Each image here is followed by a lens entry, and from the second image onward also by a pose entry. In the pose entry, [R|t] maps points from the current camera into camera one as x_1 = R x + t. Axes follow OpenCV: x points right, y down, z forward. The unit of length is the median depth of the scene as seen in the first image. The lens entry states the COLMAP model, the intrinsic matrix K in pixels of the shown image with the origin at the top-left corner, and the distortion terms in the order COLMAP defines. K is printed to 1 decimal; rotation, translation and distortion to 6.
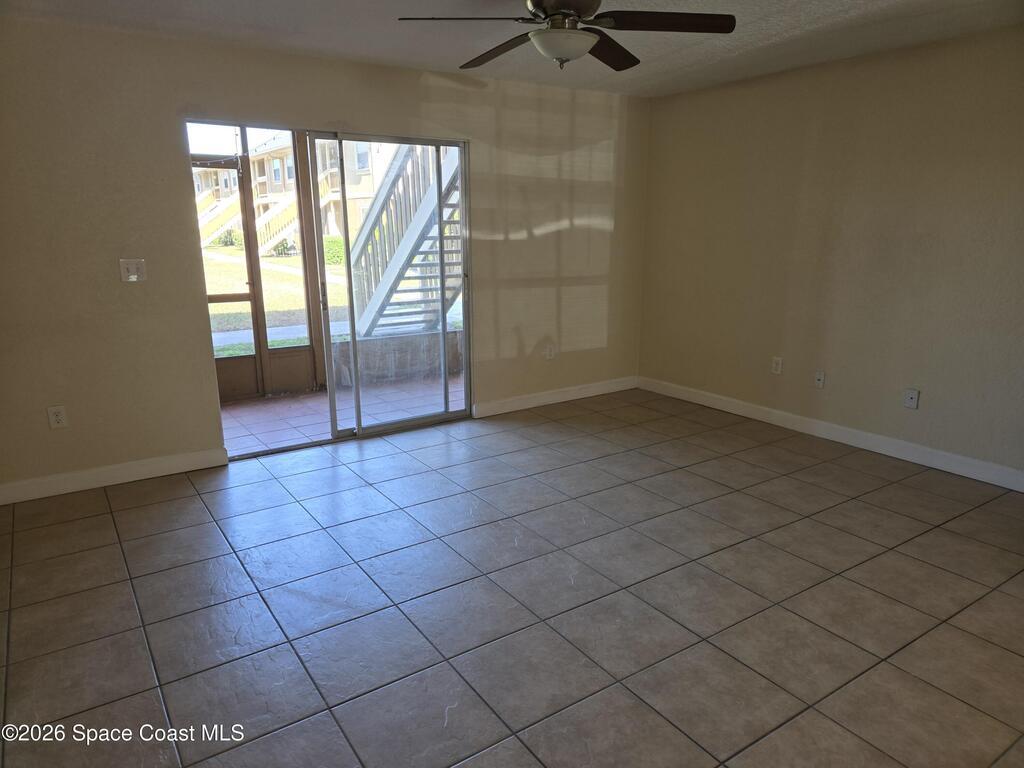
lens RADIAL K [[685.6, 0, 514.4], [0, 685.6, 384.1], [0, 0, 1]] dist [0.053158, -0.009906]
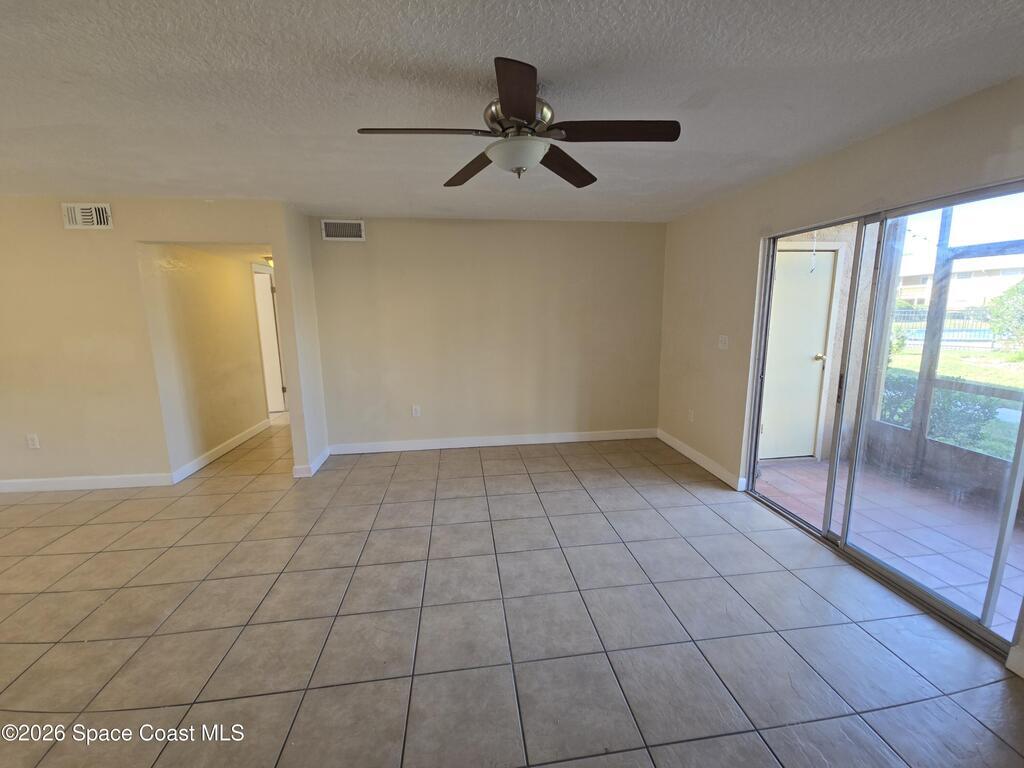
lens RADIAL K [[419.7, 0, 510.9], [0, 419.7, 384.5], [0, 0, 1]] dist [0.009343, 0.000110]
pose [[-0.451765, 0.164848, -0.876775, 0.596412], [-0.196043, 0.940415, 0.277826, -0.280234], [0.870331, 0.297397, -0.392529, 1.148788]]
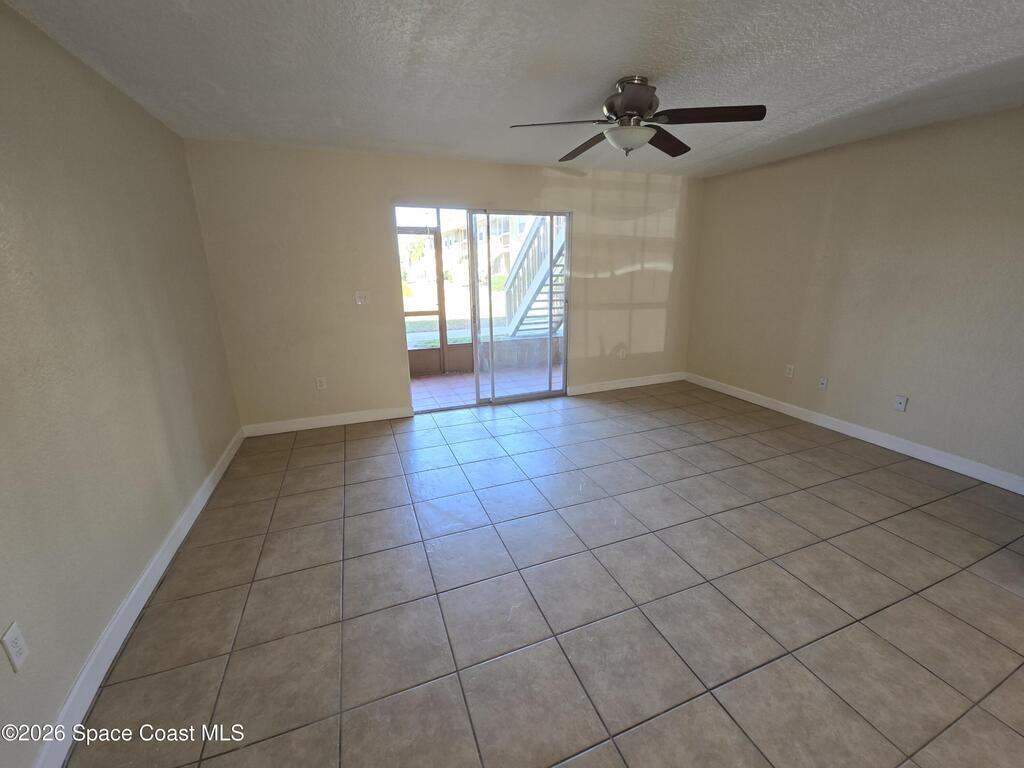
lens RADIAL K [[419.7, 0, 521.6], [0, 419.7, 380.6], [0, 0, 1]] dist [0.009343, 0.000110]
pose [[0.976605, 0.054260, -0.208085, 0.053171], [-0.046204, 0.997989, 0.043387, -0.030586], [0.210021, -0.032757, 0.977148, 0.105315]]
